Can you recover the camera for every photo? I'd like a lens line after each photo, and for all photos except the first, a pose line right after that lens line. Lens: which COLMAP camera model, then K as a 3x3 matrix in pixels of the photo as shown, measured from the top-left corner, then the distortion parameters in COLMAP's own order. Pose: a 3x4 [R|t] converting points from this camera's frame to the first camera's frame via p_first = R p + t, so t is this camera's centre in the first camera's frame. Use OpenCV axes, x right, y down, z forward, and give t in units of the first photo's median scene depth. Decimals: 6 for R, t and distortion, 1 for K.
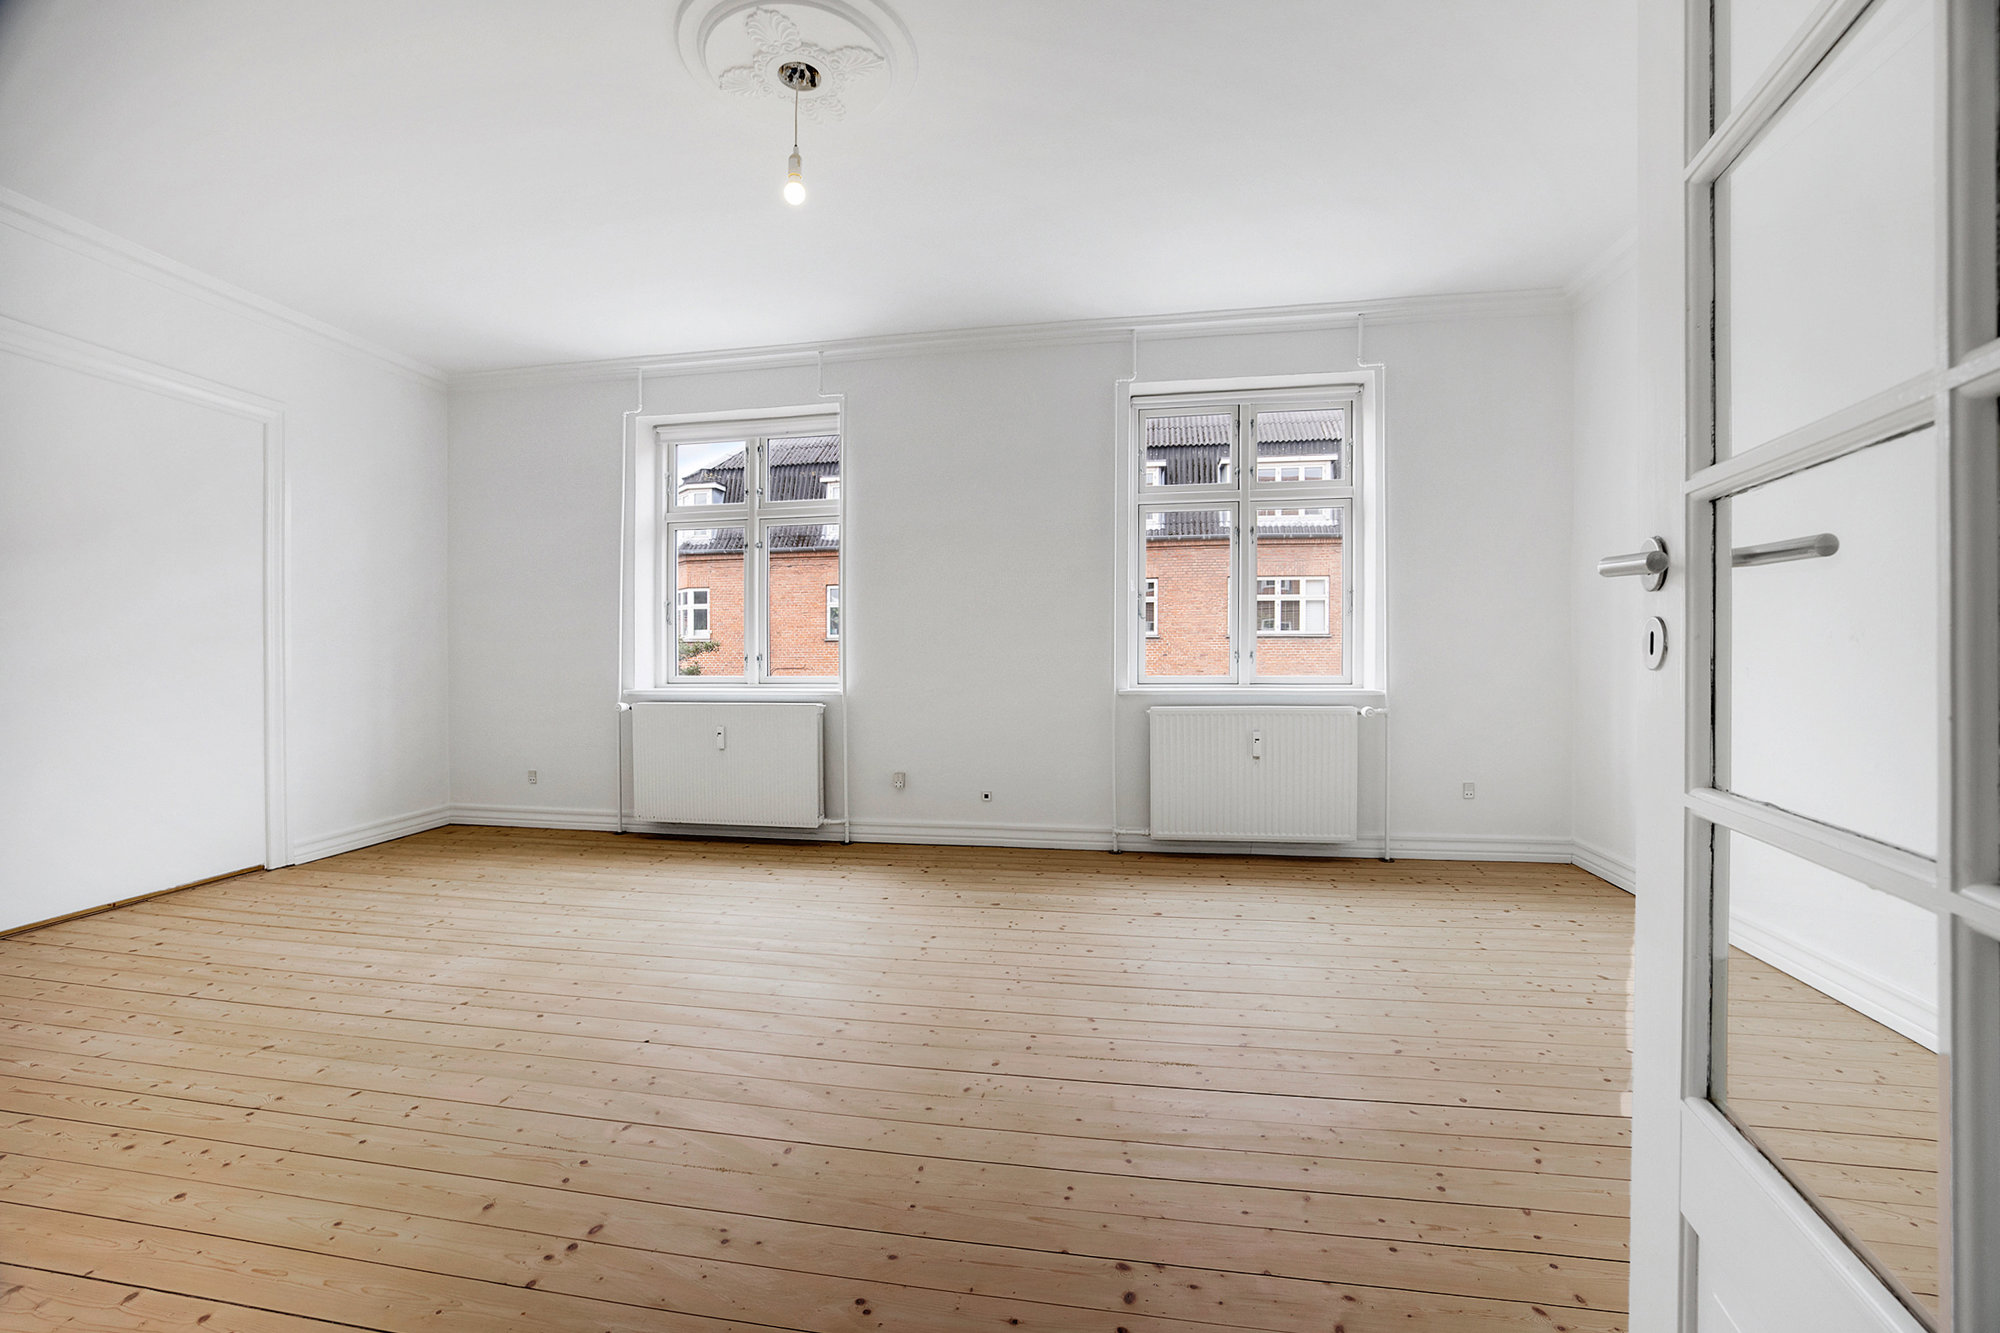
lens RADIAL K [[790.5, 0, 1006.1], [0, 790.5, 654.0], [0, 0, 1]] dist [-0.027777, 0.000442]
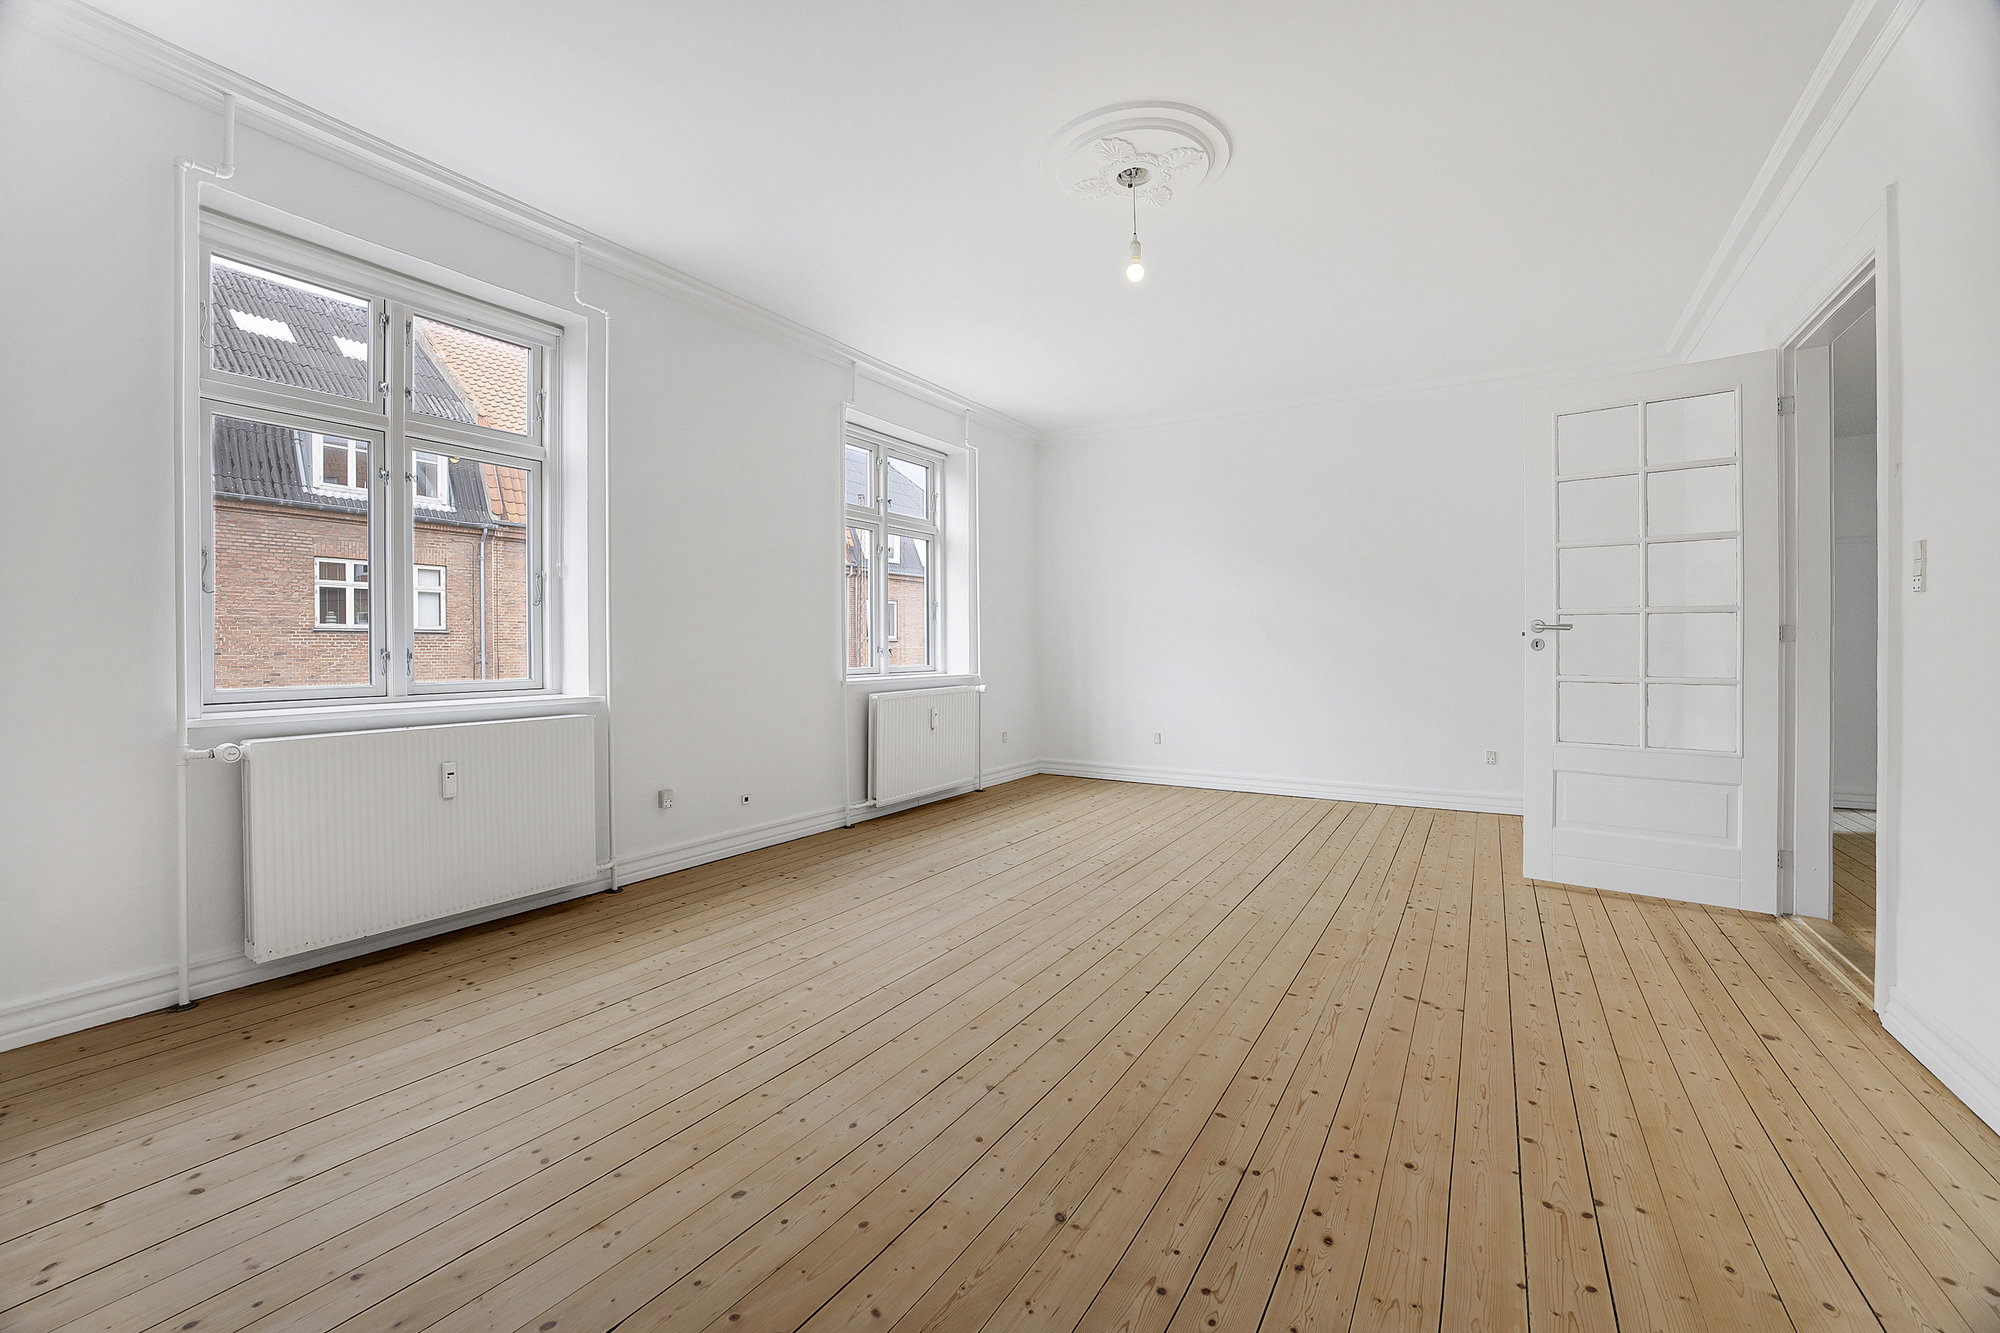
lens RADIAL K [[743.5, 0, 1011.2], [0, 743.5, 658.1], [0, 0, 1]] dist [-0.017472, -0.000152]
pose [[0.429904, -0.010681, 0.902811, -0.606601], [0.002896, 0.999941, 0.010452, 0.001253], [-0.902870, -0.001879, 0.429910, 0.289944]]
